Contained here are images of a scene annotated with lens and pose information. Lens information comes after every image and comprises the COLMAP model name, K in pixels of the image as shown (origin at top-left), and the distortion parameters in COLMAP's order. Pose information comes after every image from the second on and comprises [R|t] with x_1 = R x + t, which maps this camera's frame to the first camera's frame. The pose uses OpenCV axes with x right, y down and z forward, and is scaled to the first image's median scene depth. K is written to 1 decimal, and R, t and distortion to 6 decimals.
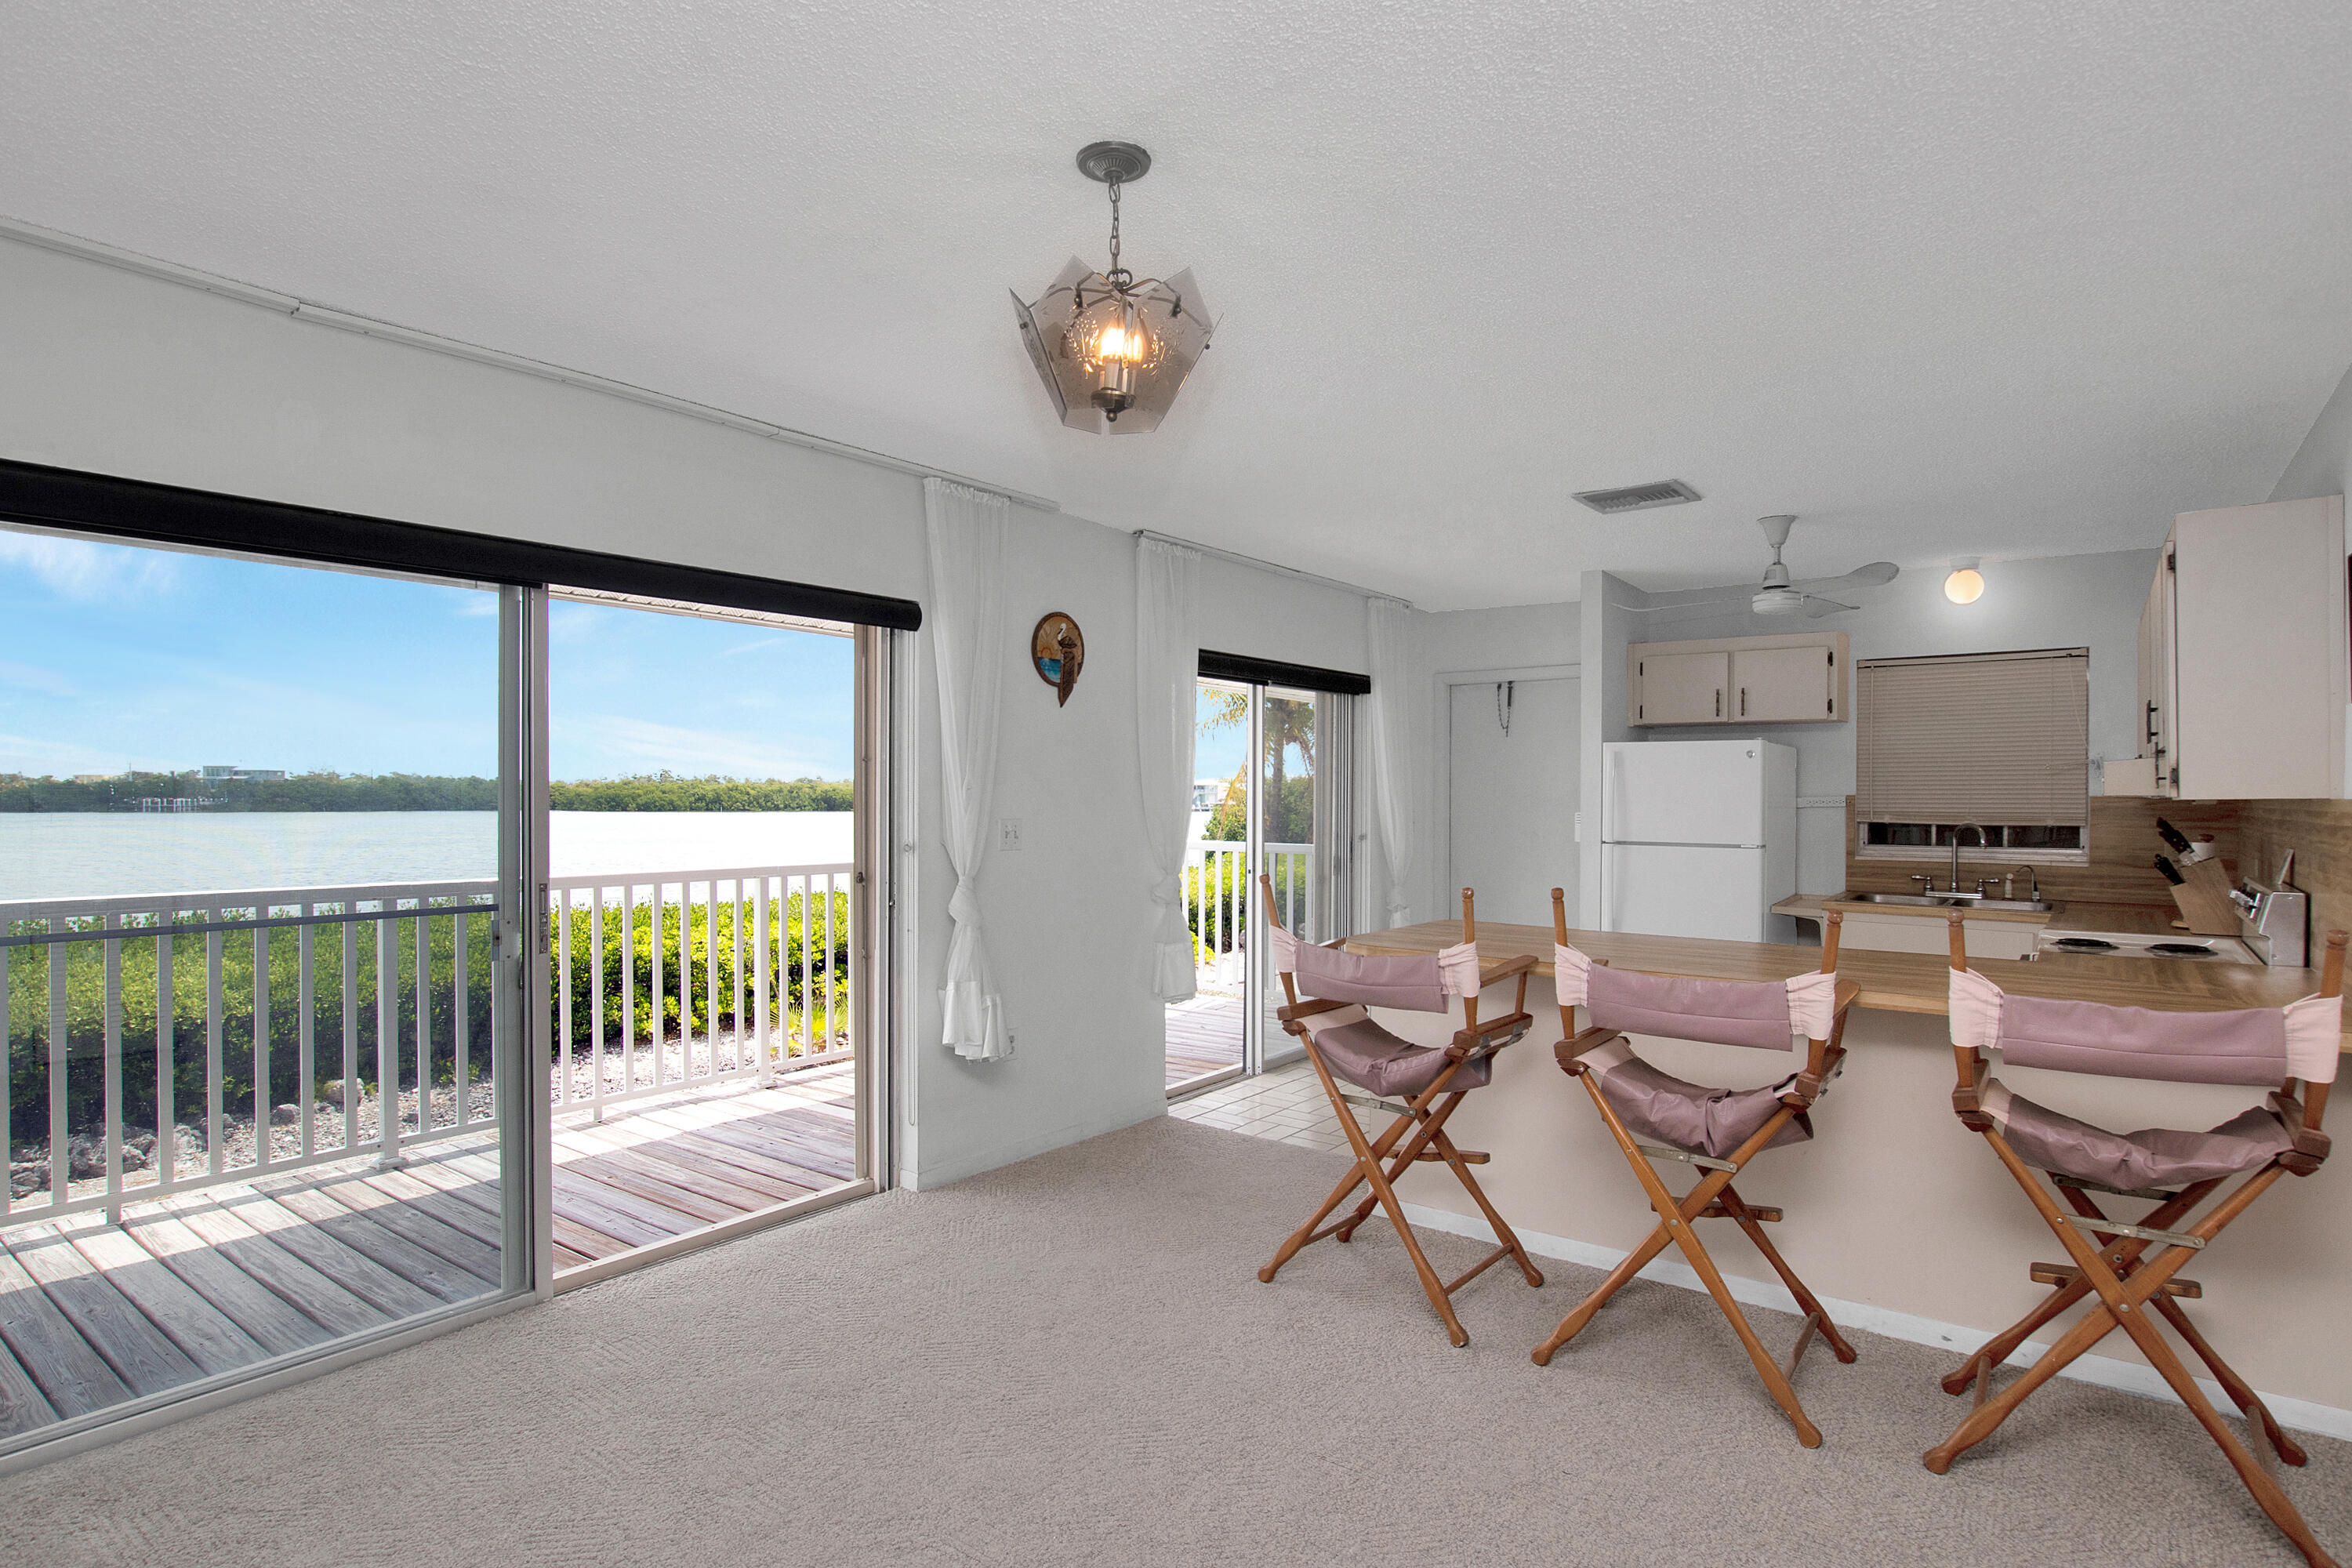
lens RADIAL K [[1231.9, 0, 1176.7], [0, 1231.9, 829.1], [0, 0, 1]] dist [0.000937, 0.000250]
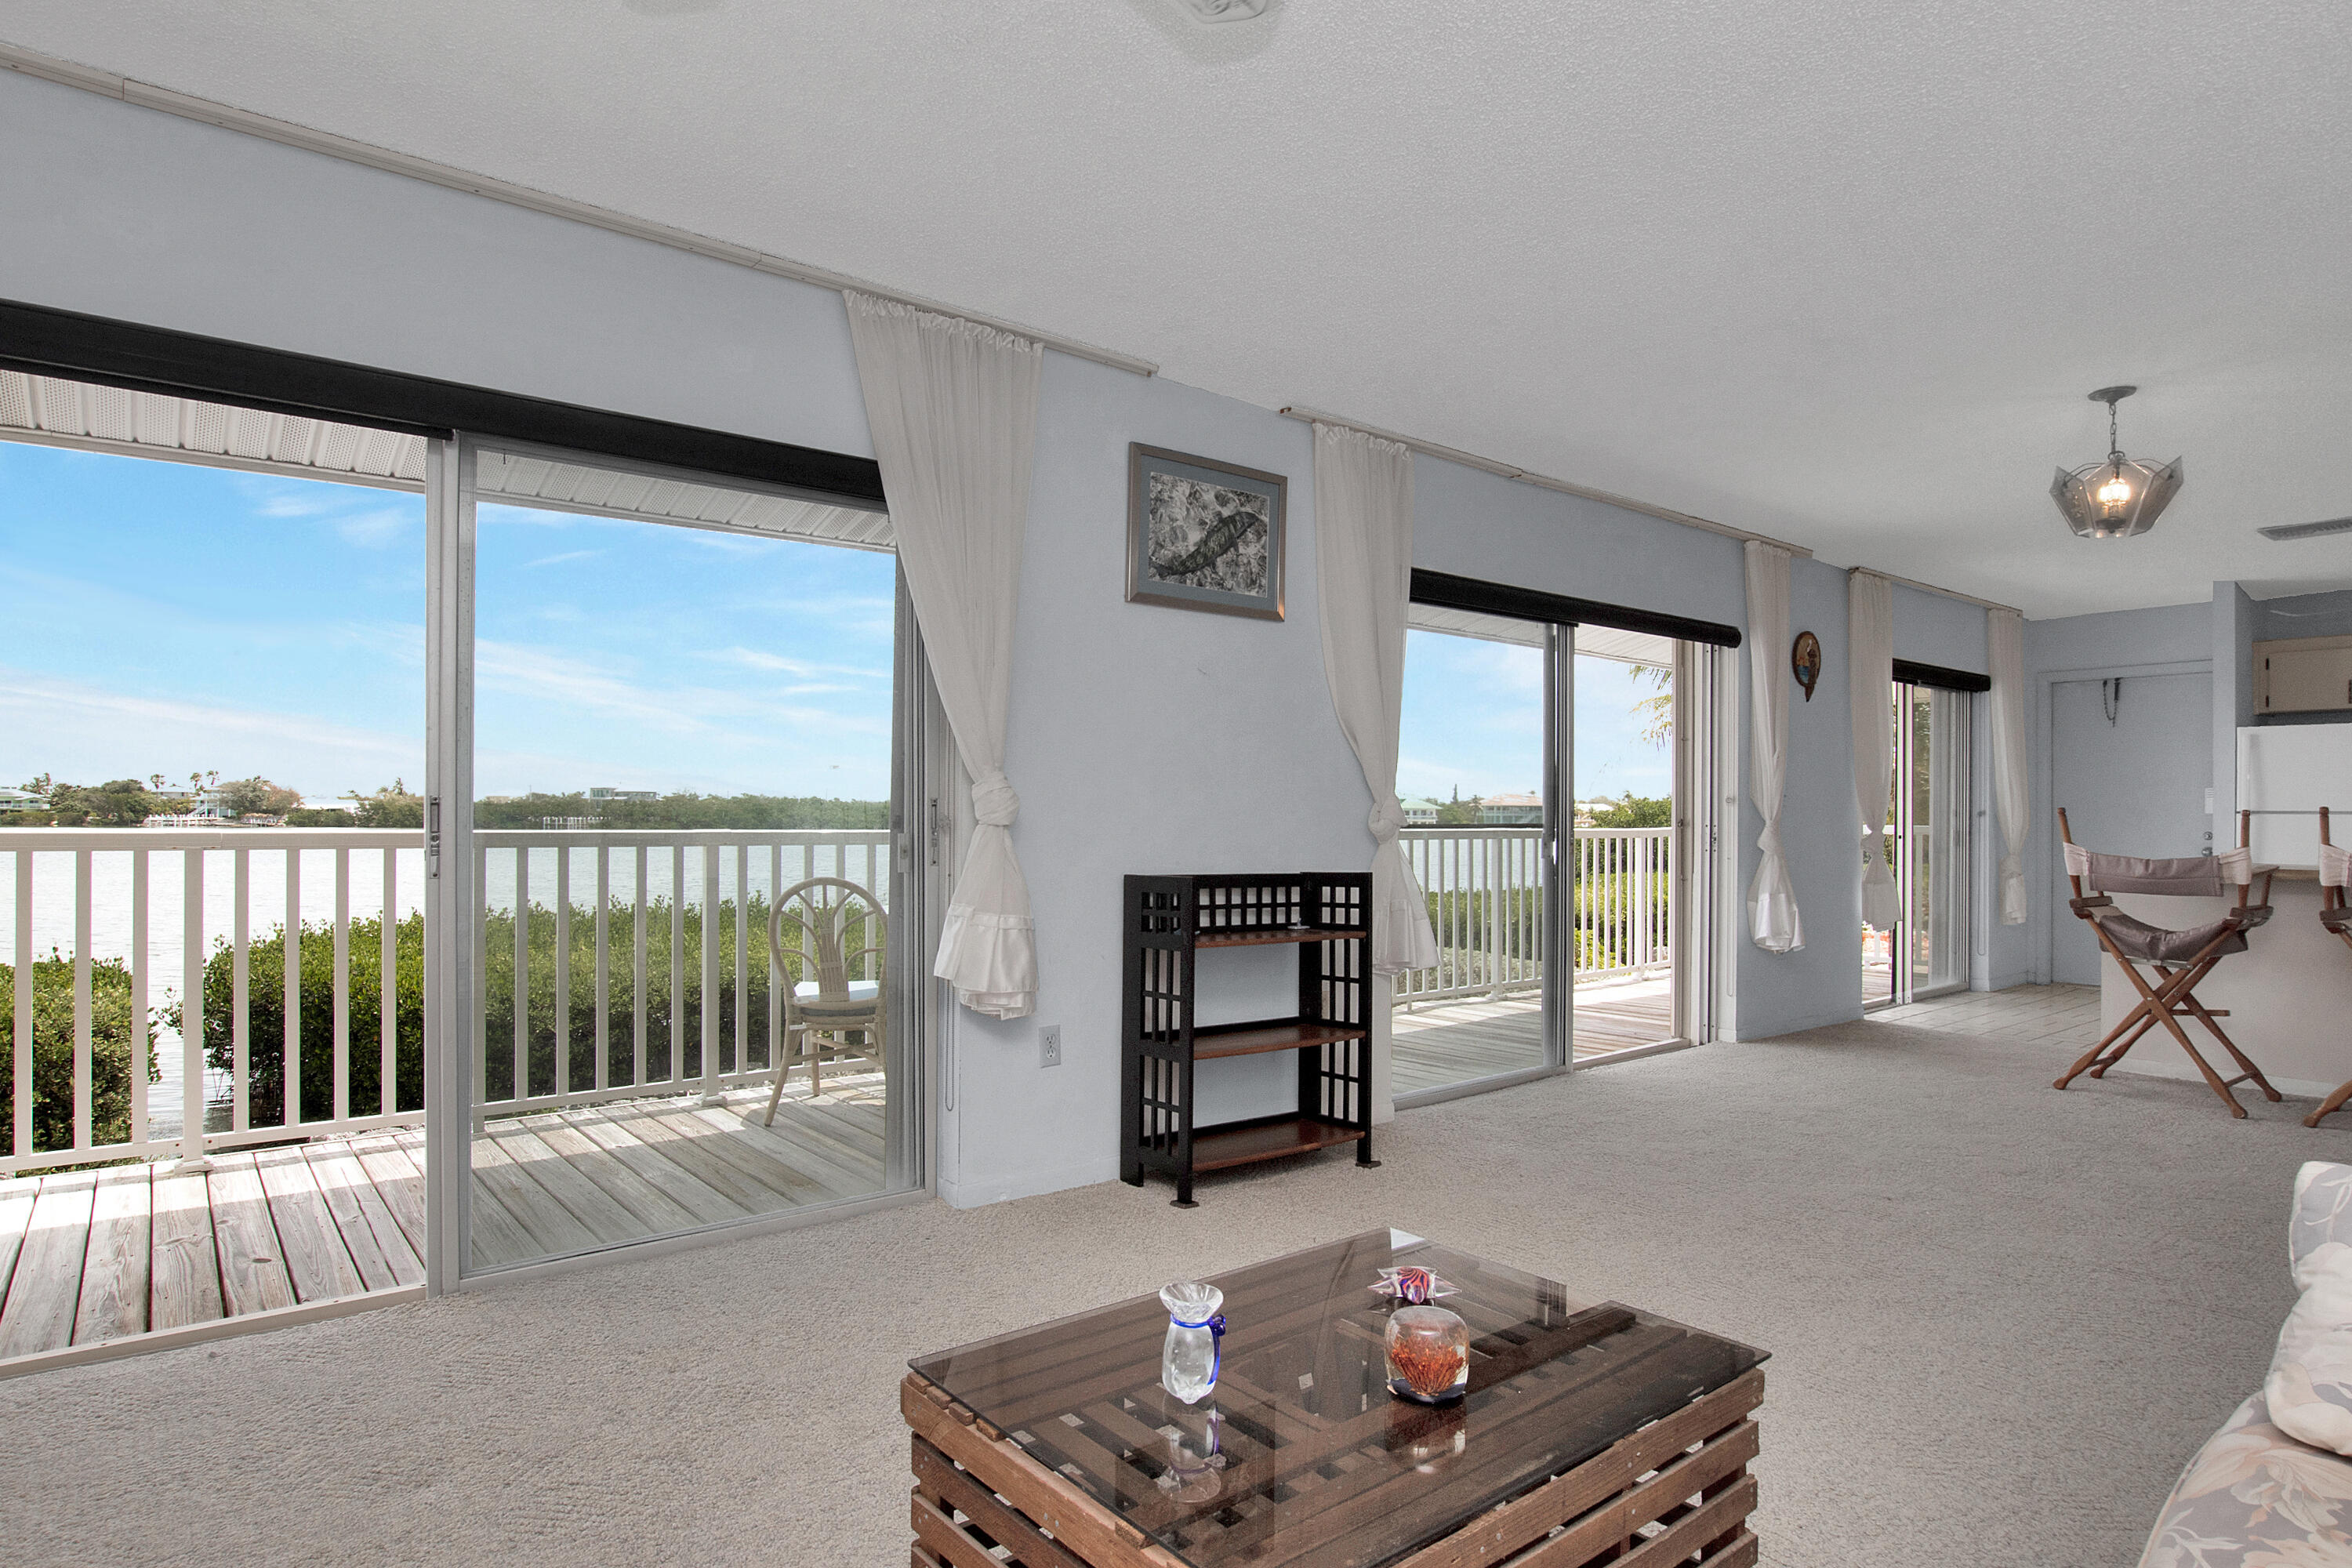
lens RADIAL K [[1306.6, 0, 1180.9], [0, 1306.6, 827.8], [0, 0, 1]] dist [-0.006205, -0.000169]
pose [[0.972500, 0.005406, -0.232841, -0.380230], [-0.010029, 0.999775, -0.018675, 0.064897], [0.232688, 0.020496, 0.972335, -0.484876]]
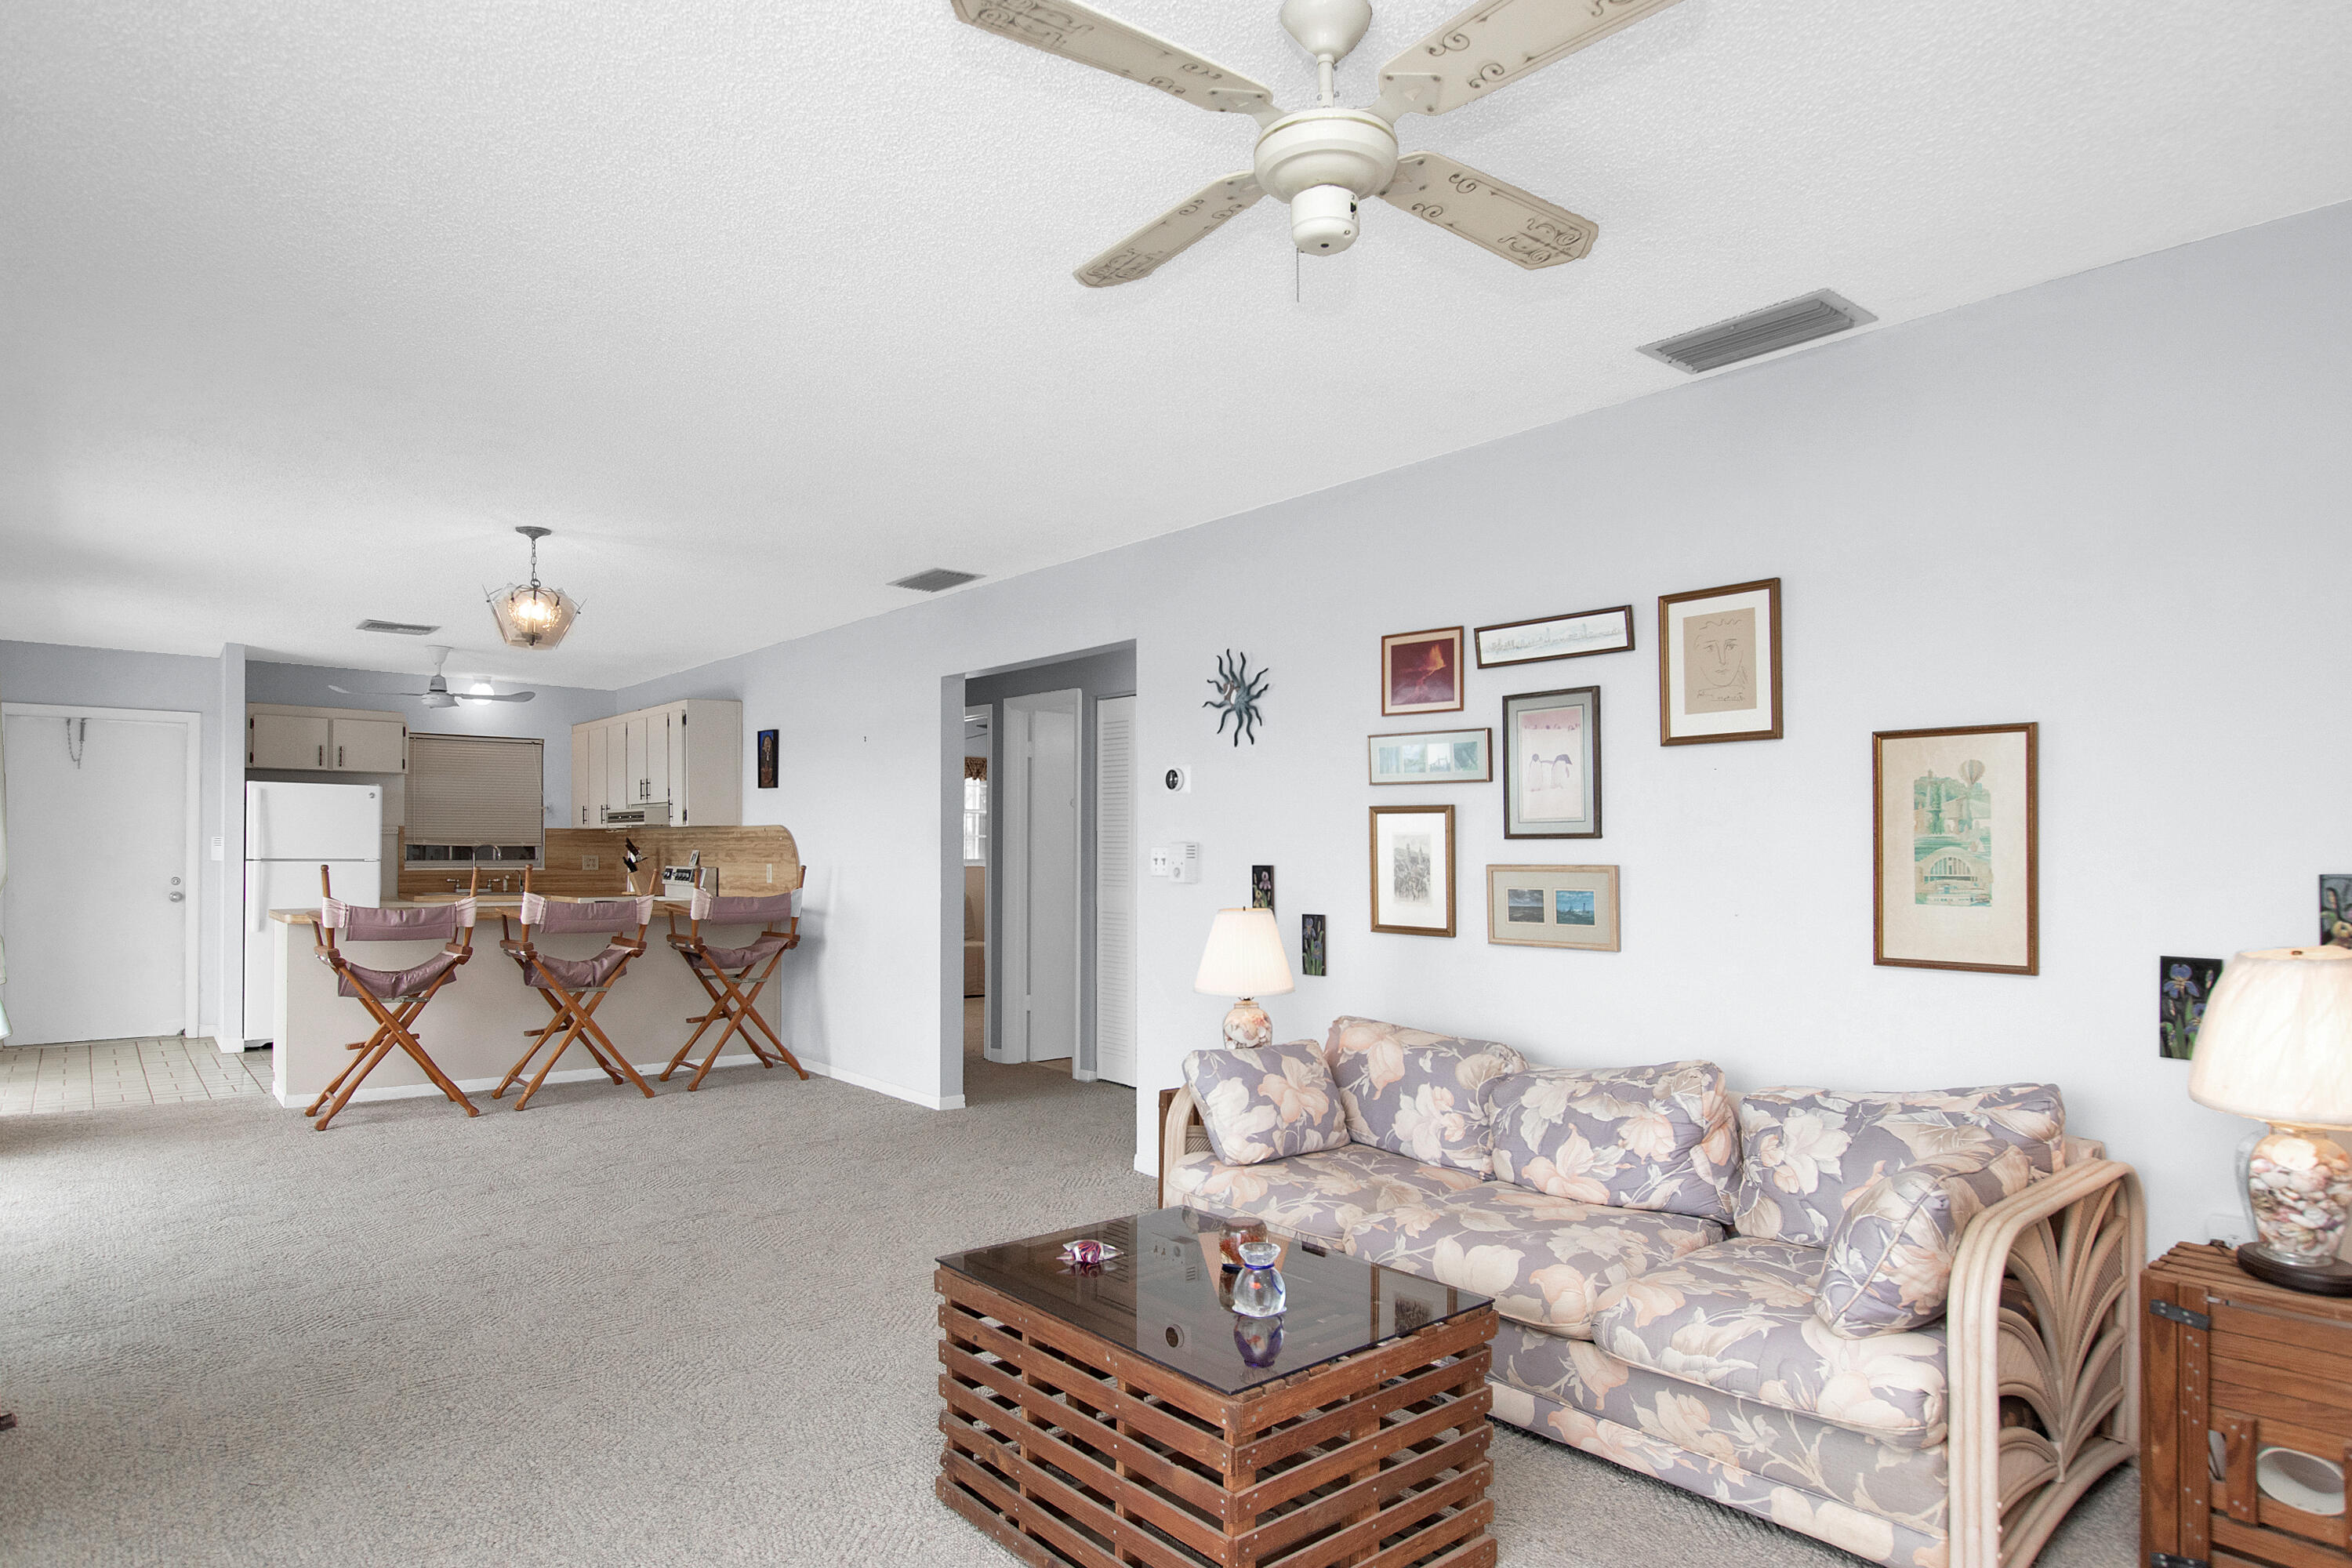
lens RADIAL K [[1409.2, 0, 1178.8], [0, 1409.2, 846.7], [0, 0, 1]] dist [-0.000958, -0.000499]
pose [[0.239650, 0.000238, 0.970859, -0.912893], [0.025157, 0.999663, -0.006455, 0.032655], [-0.970533, 0.025971, 0.239563, -0.295553]]
